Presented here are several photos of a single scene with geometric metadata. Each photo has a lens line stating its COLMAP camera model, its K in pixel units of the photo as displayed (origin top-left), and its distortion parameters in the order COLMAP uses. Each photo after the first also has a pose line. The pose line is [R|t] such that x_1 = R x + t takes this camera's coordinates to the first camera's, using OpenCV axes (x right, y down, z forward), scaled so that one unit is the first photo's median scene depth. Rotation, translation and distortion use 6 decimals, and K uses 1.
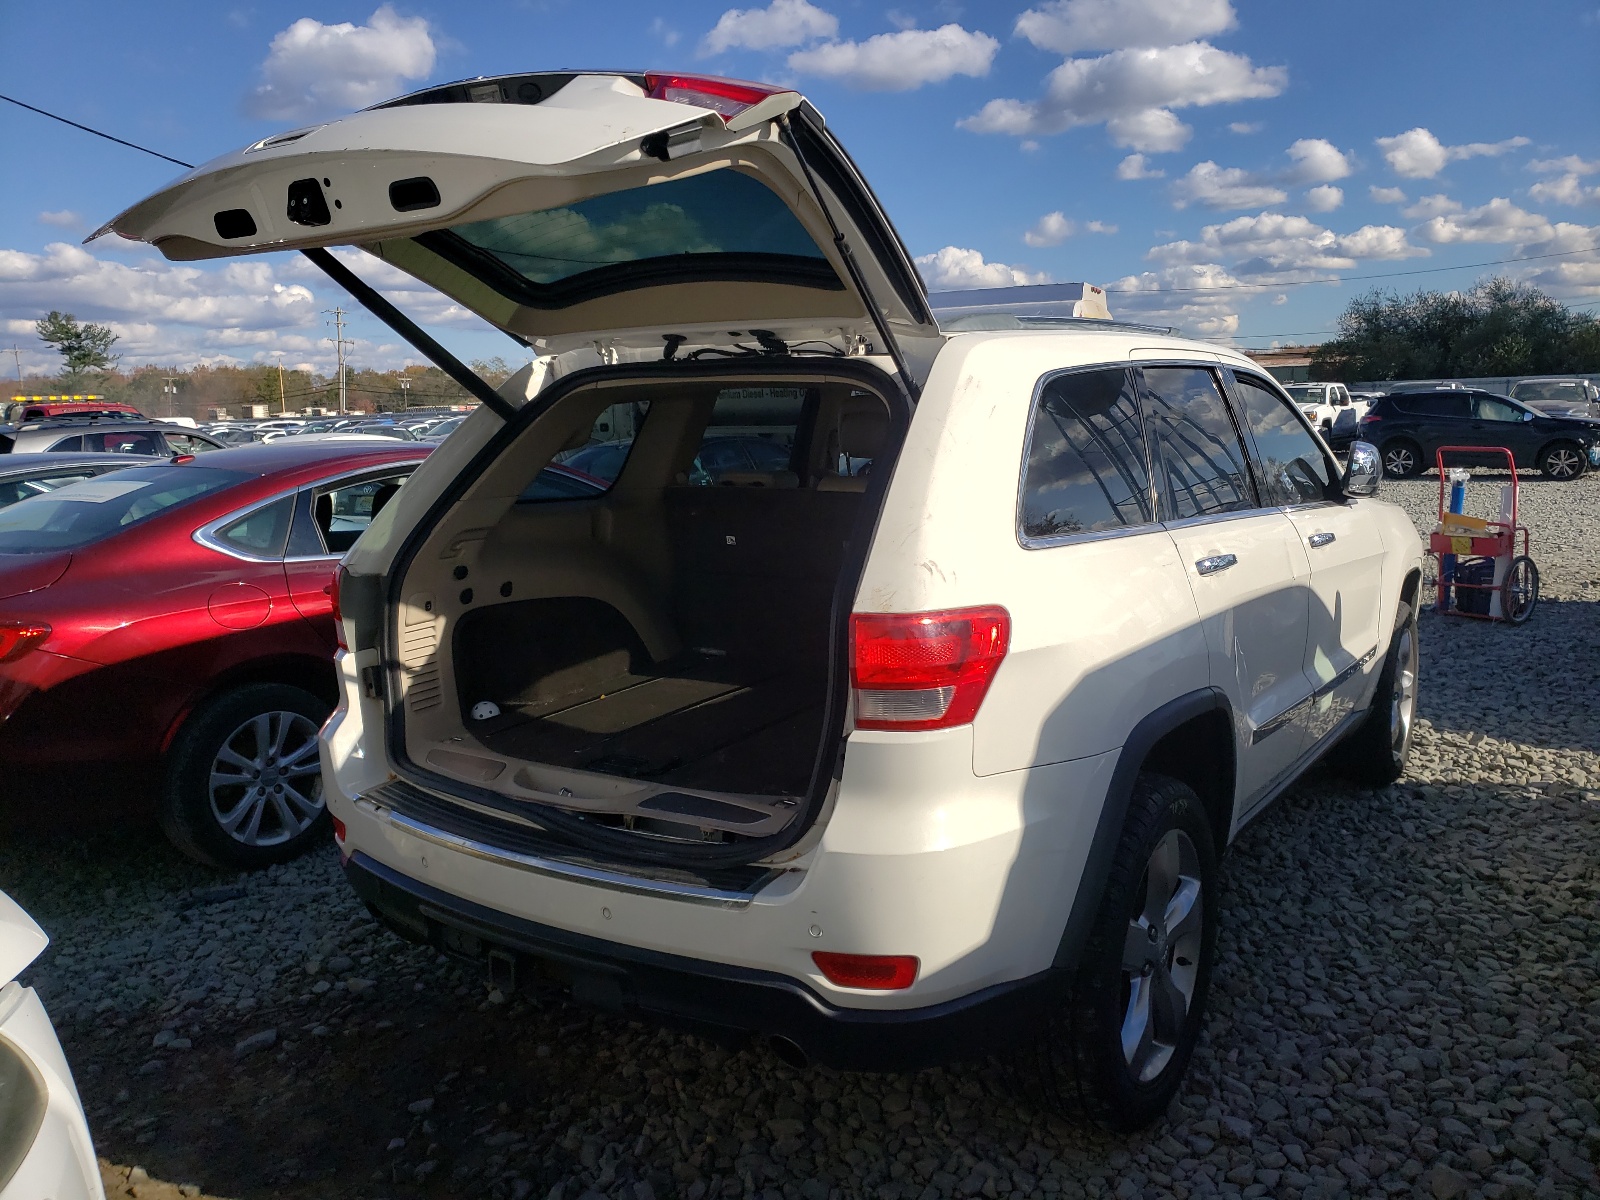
lens RADIAL K [[1220.8, 0, 806.3], [0, 1220.8, 595.0], [0, 0, 1]] dist [0.034631, -0.008972]
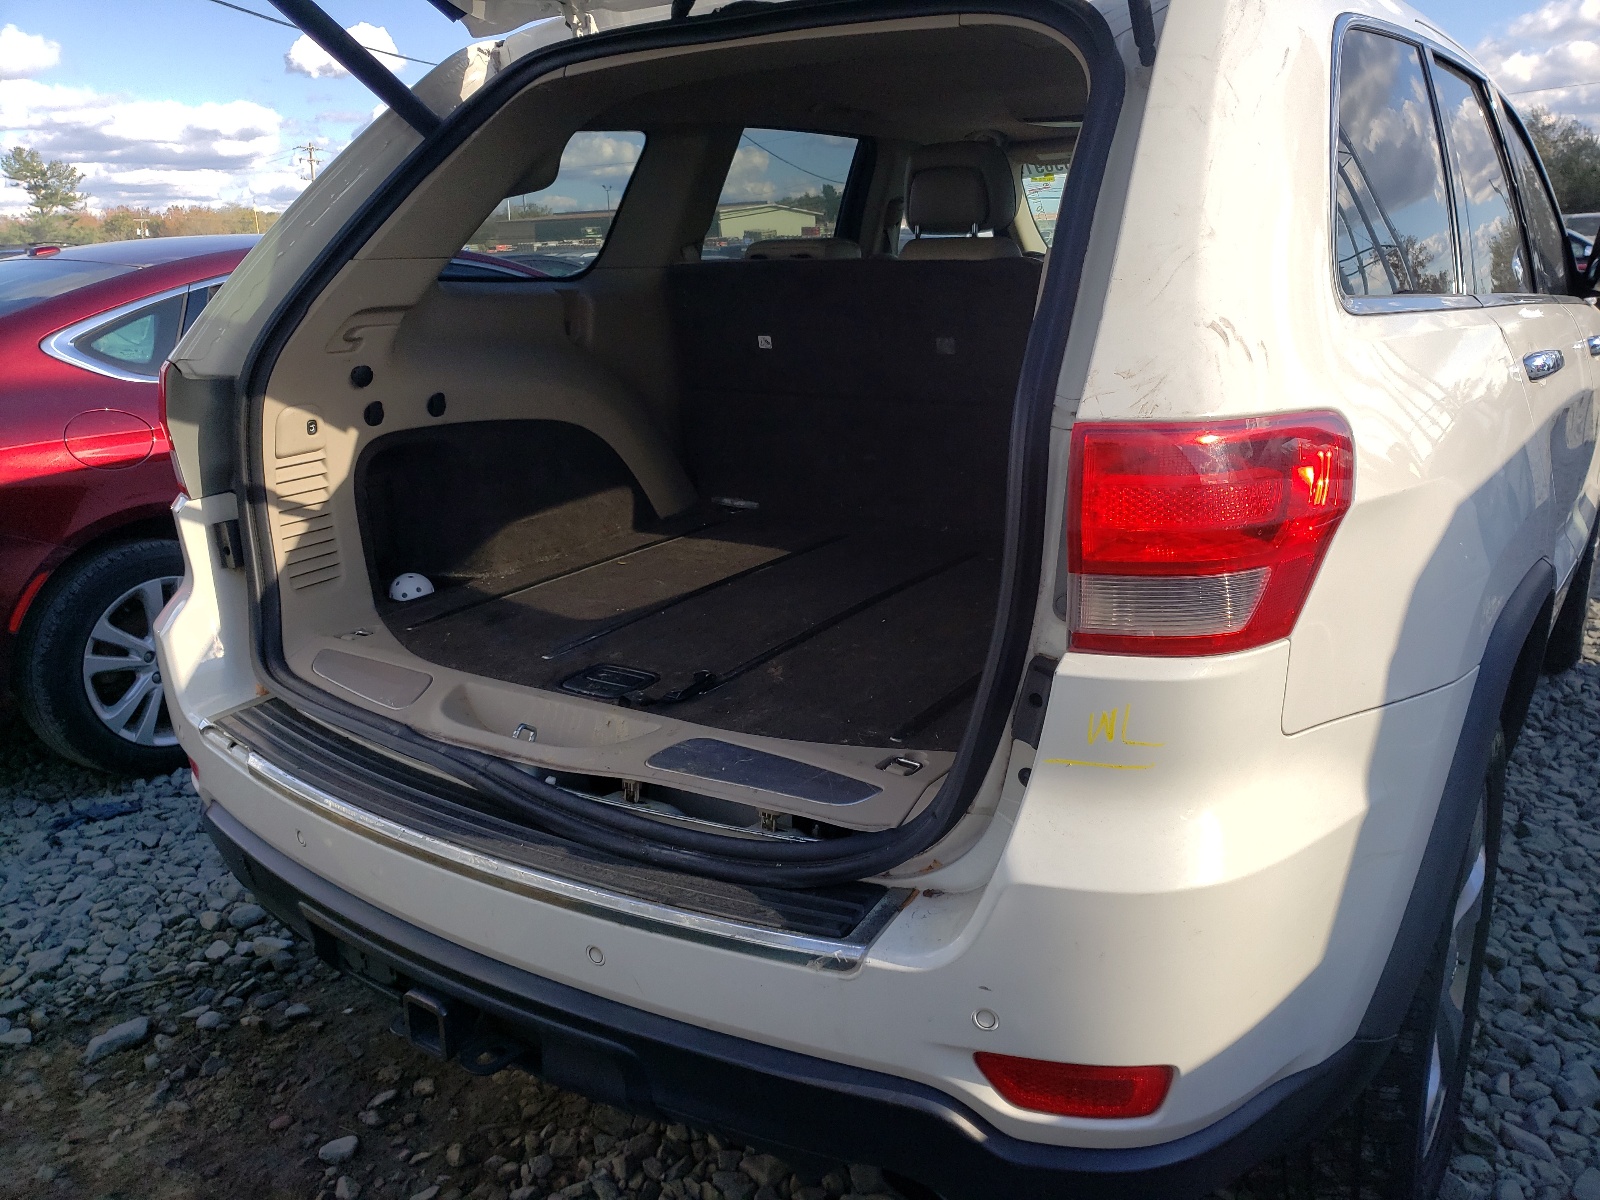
lens RADIAL K [[1185.1, 0, 798.5], [0, 1185.1, 606.4], [0, 0, 1]] dist [0.020131, -0.000521]
pose [[0.999973, 0.002857, 0.006838, -0.055125], [-0.003728, 0.991374, 0.131008, 0.018925], [-0.006405, -0.131030, 0.991358, 0.356505]]
